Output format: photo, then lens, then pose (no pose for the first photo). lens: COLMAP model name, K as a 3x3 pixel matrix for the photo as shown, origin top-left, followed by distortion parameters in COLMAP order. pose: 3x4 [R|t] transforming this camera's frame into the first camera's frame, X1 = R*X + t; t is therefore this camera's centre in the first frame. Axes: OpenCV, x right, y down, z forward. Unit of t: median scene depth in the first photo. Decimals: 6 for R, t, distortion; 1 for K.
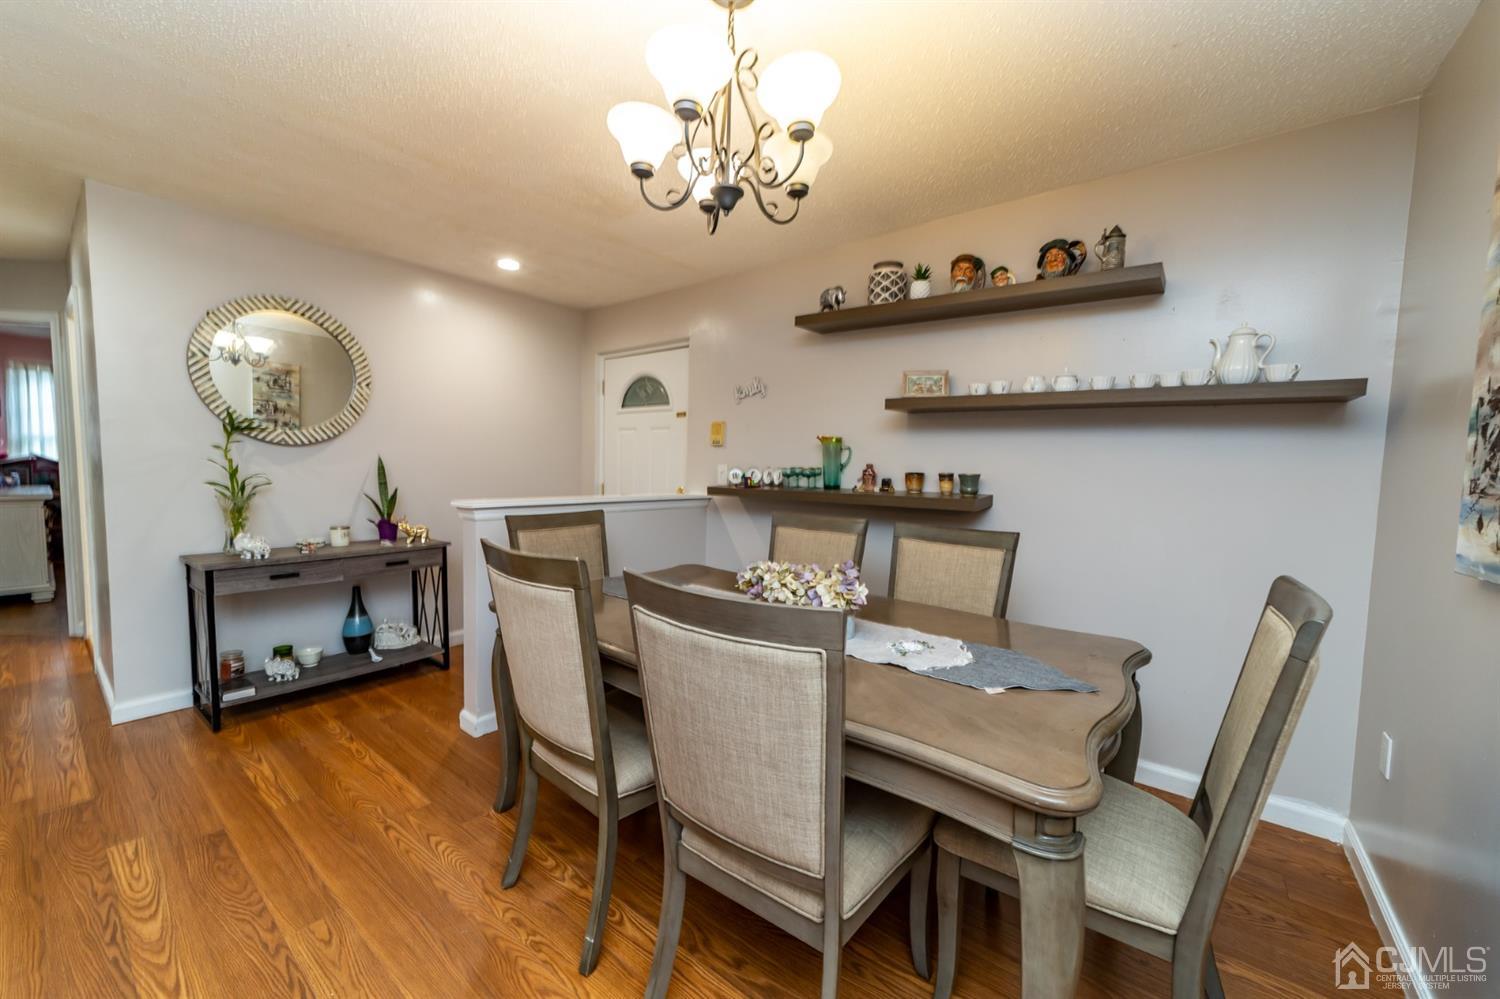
lens RADIAL K [[569.0, 0, 743.9], [0, 569.0, 505.3], [0, 0, 1]] dist [0.001724, 0.000358]
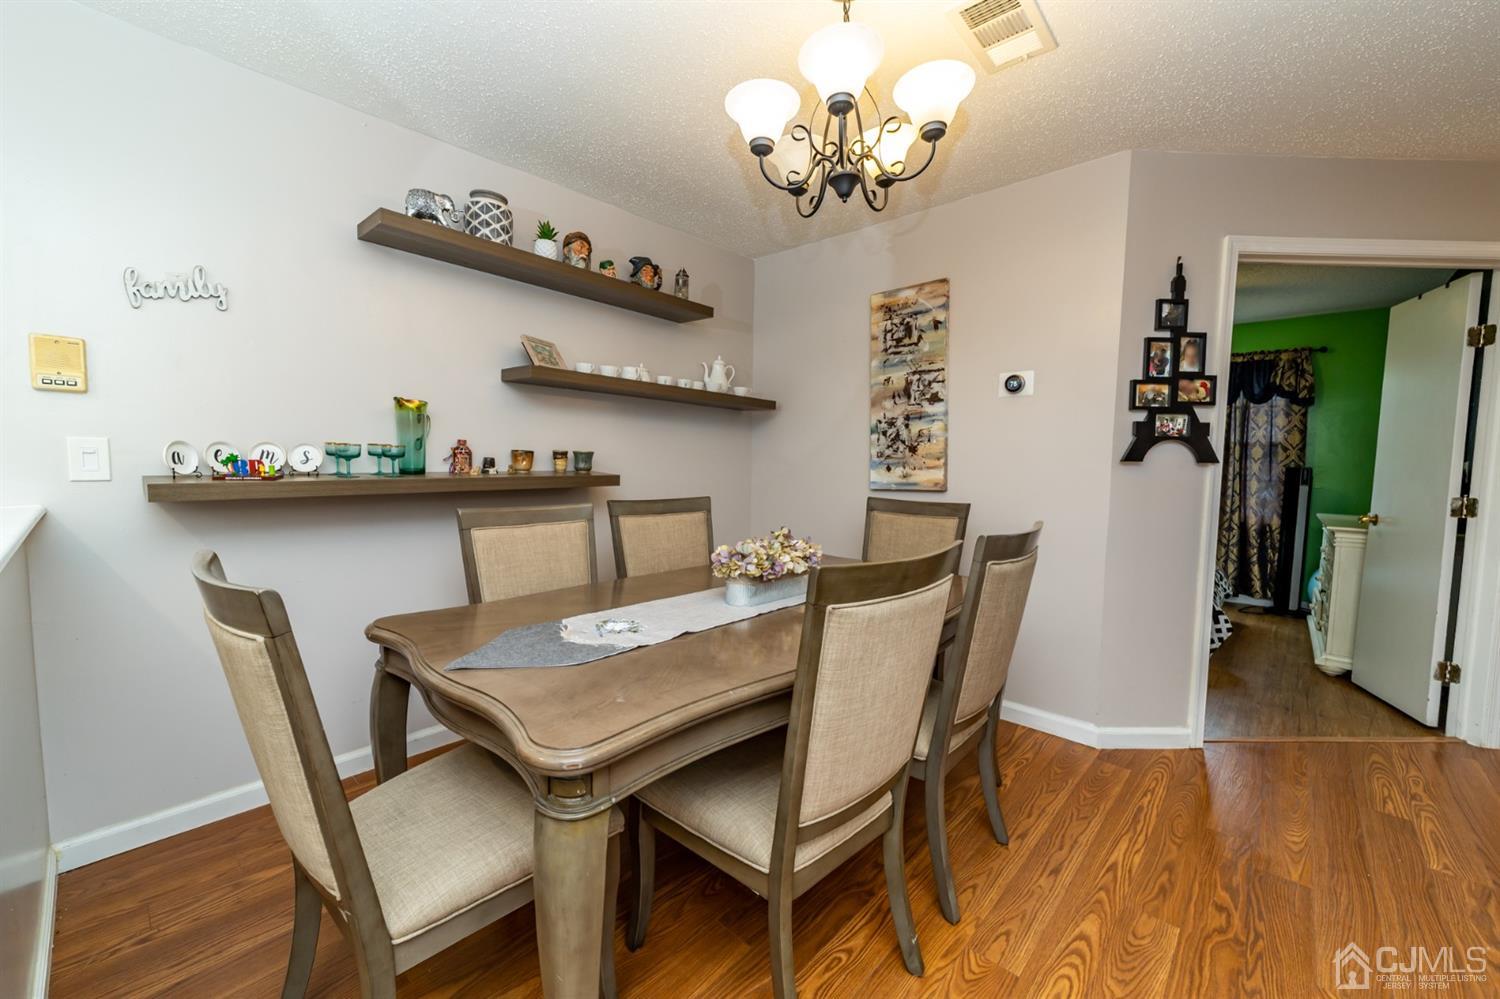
lens RADIAL K [[598.5, 0, 750.0], [0, 598.5, 499.5], [0, 0, 1]] dist [0.001773, 0.000131]
pose [[0.076160, -0.092414, 0.992804, -0.618613], [0.056937, 0.994474, 0.088202, -0.043517], [-0.995469, 0.049809, 0.081001, 0.581353]]
